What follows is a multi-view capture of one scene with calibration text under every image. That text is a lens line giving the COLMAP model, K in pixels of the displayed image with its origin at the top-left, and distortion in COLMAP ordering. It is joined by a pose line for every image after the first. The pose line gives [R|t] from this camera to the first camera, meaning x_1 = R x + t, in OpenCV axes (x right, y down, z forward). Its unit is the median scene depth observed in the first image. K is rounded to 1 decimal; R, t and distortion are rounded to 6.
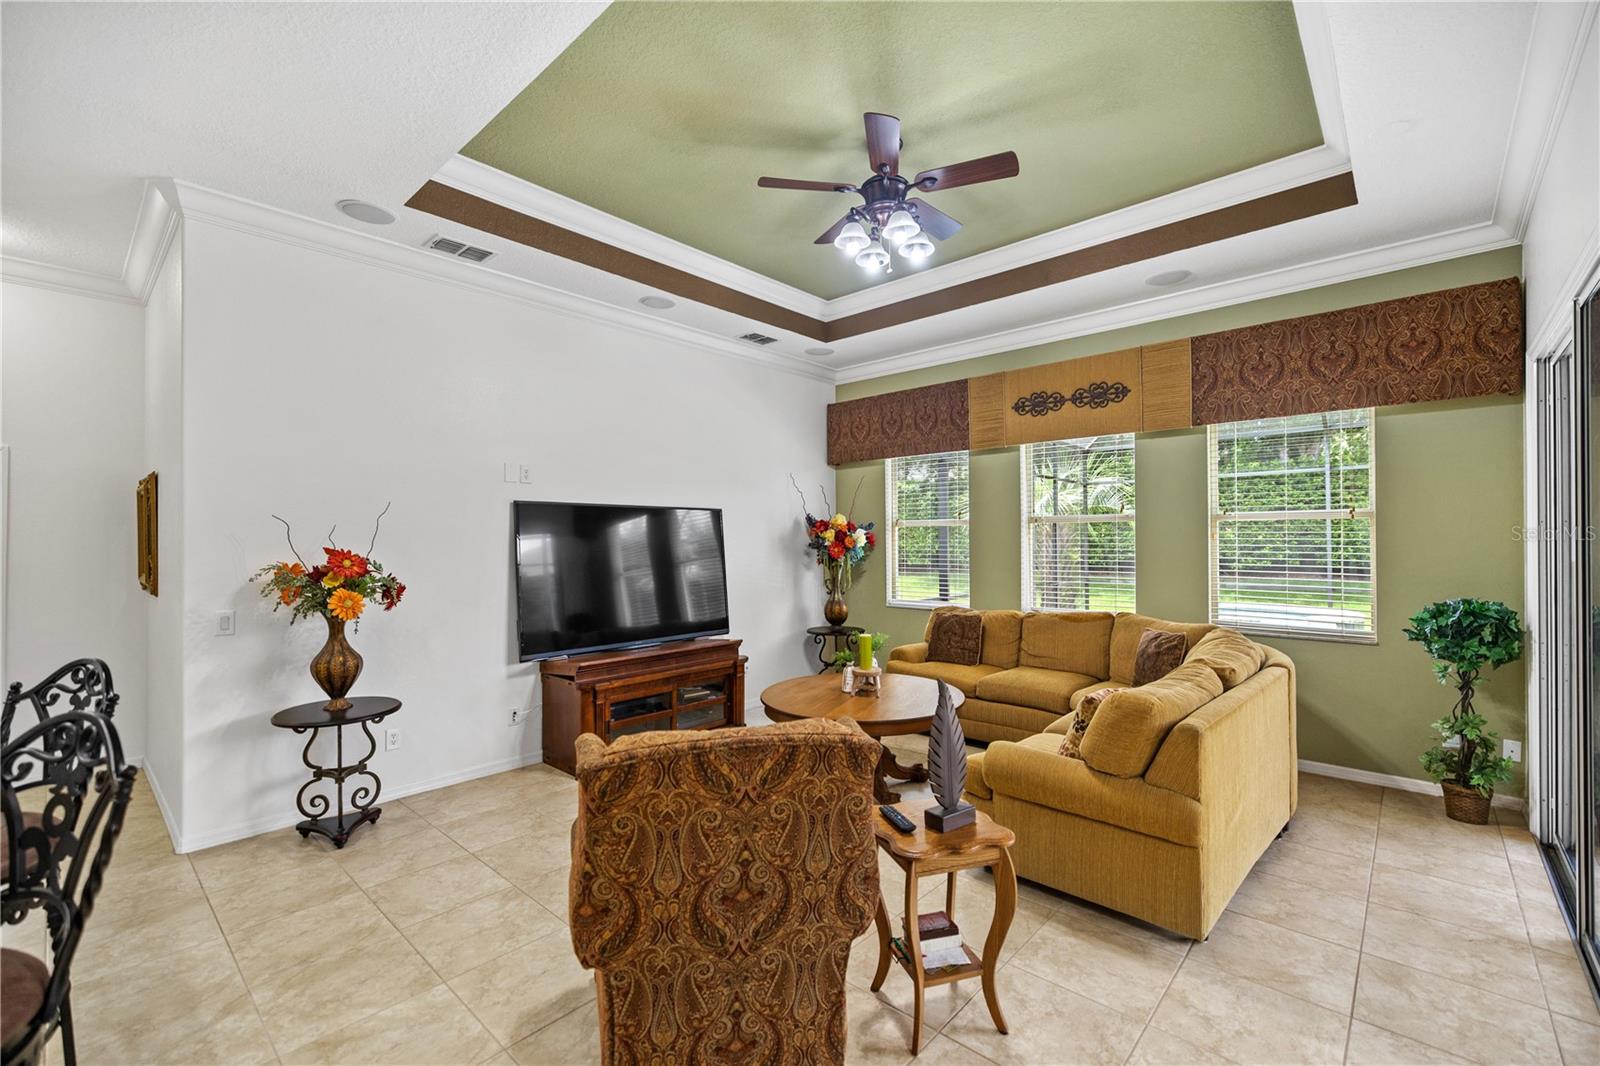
lens RADIAL K [[680.9, 0, 797.0], [0, 680.9, 534.2], [0, 0, 1]] dist [0.002021, -0.000531]
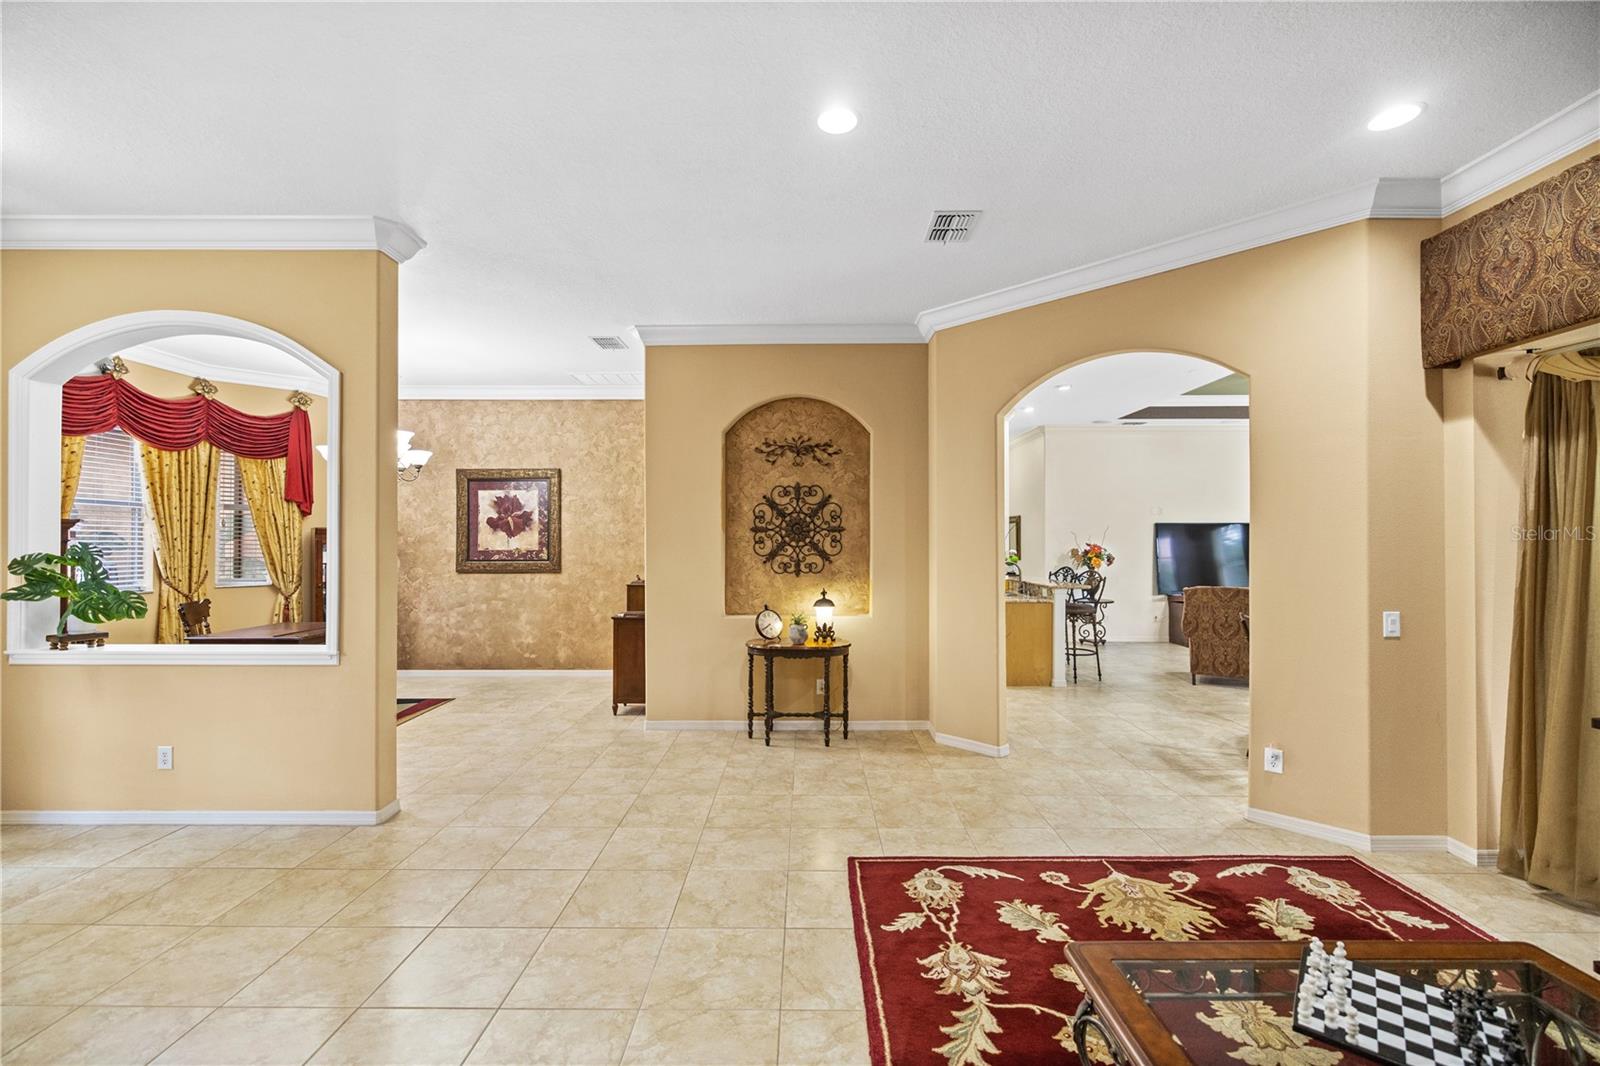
lens RADIAL K [[680.9, 0, 799.0], [0, 680.9, 532.1], [0, 0, 1]] dist [0.002021, -0.000531]
pose [[0.669929, -0.005680, -0.742403, 0.477436], [0.003824, 0.999984, -0.004199, -0.014704], [0.742415, -0.000026, 0.669940, -1.411342]]
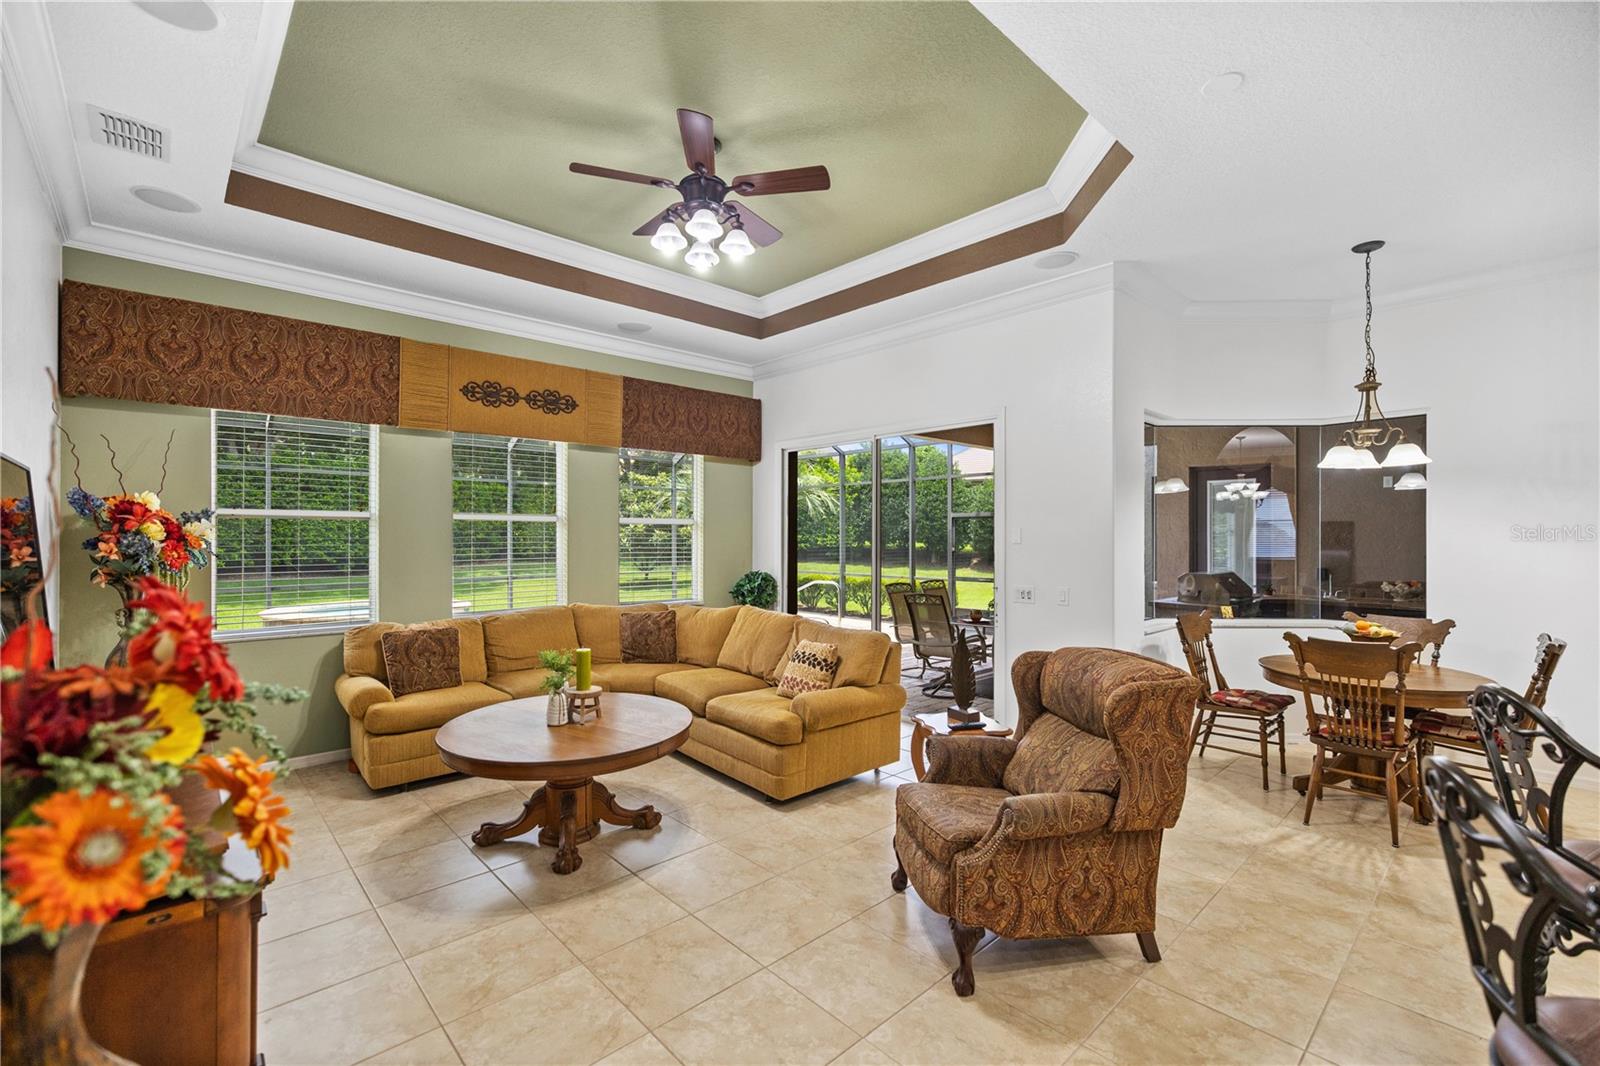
lens RADIAL K [[680.9, 0, 784.1], [0, 680.9, 525.7], [0, 0, 1]] dist [0.002021, -0.000531]
pose [[0.078869, 0.021441, 0.996654, -0.677735], [-0.008098, 0.999749, -0.020867, 0.009432], [-0.996852, -0.006426, 0.079023, 0.640904]]
